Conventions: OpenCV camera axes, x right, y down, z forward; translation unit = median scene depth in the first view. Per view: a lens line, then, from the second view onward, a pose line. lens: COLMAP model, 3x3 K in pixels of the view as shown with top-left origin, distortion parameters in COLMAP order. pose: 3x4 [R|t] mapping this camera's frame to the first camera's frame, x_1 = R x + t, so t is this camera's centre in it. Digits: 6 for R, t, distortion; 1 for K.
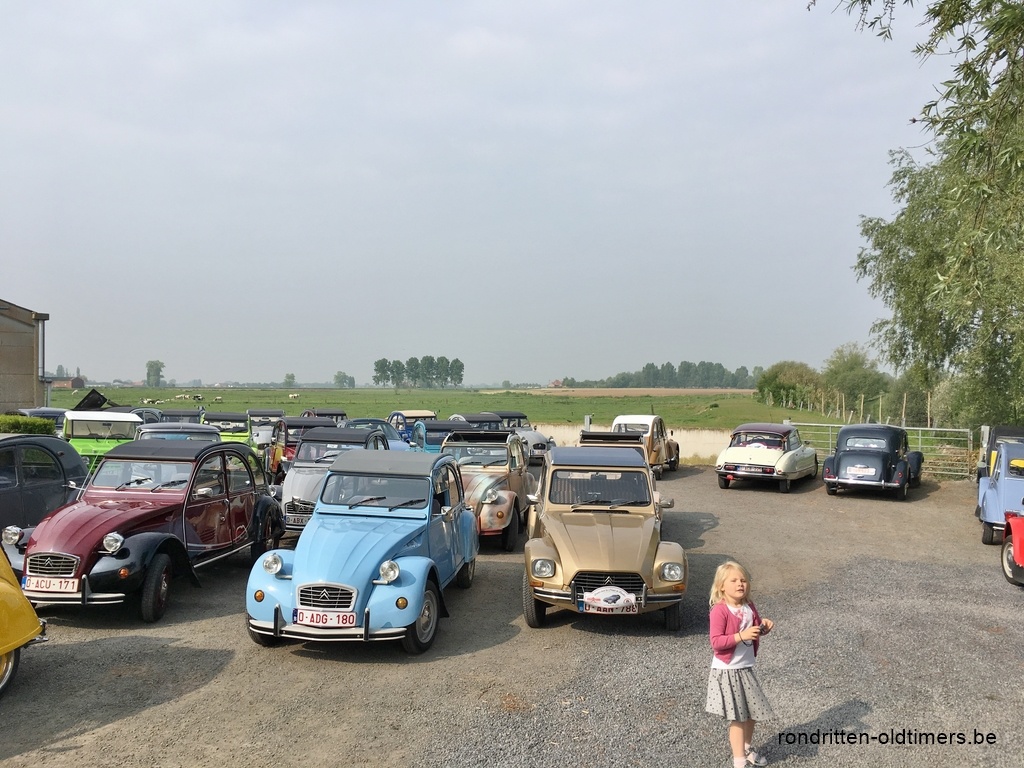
lens RADIAL K [[864.0, 0, 514.1], [0, 864.0, 387.4], [0, 0, 1]] dist [0.076328, -0.099453]
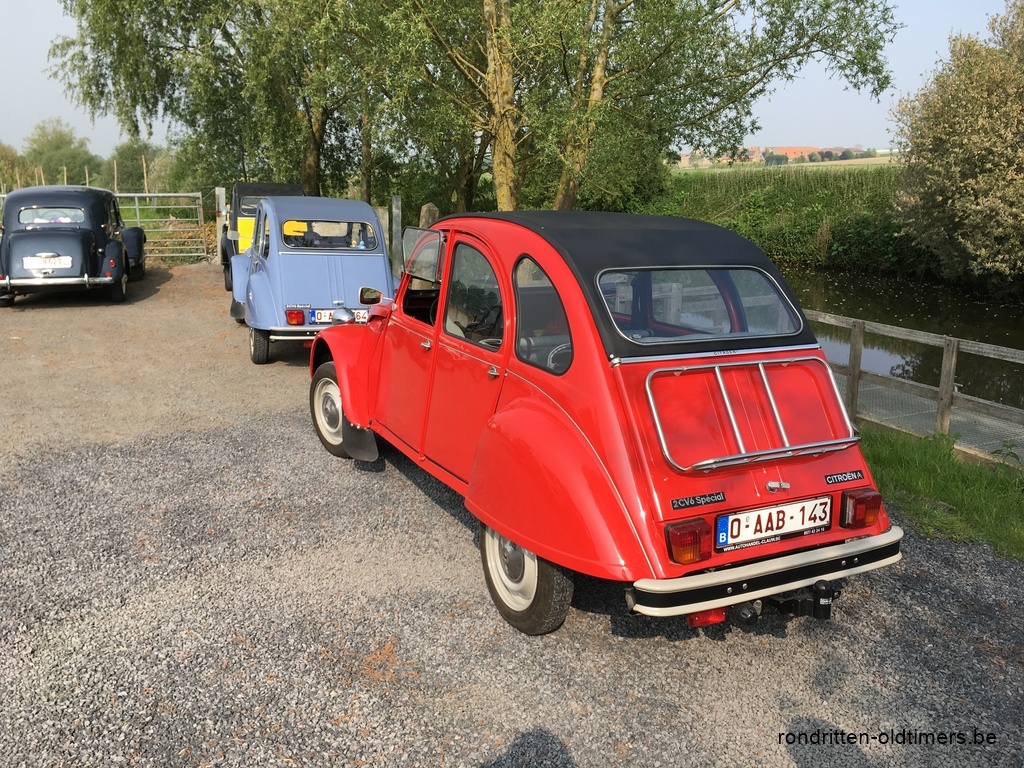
lens RADIAL K [[864.0, 0, 501.1], [0, 864.0, 379.6], [0, 0, 1]] dist [0.076328, -0.099453]
pose [[0.681517, -0.183633, 0.708388, 0.157743], [0.016307, 0.971575, 0.236170, 0.034516], [-0.731621, -0.149402, 0.665139, 0.334916]]
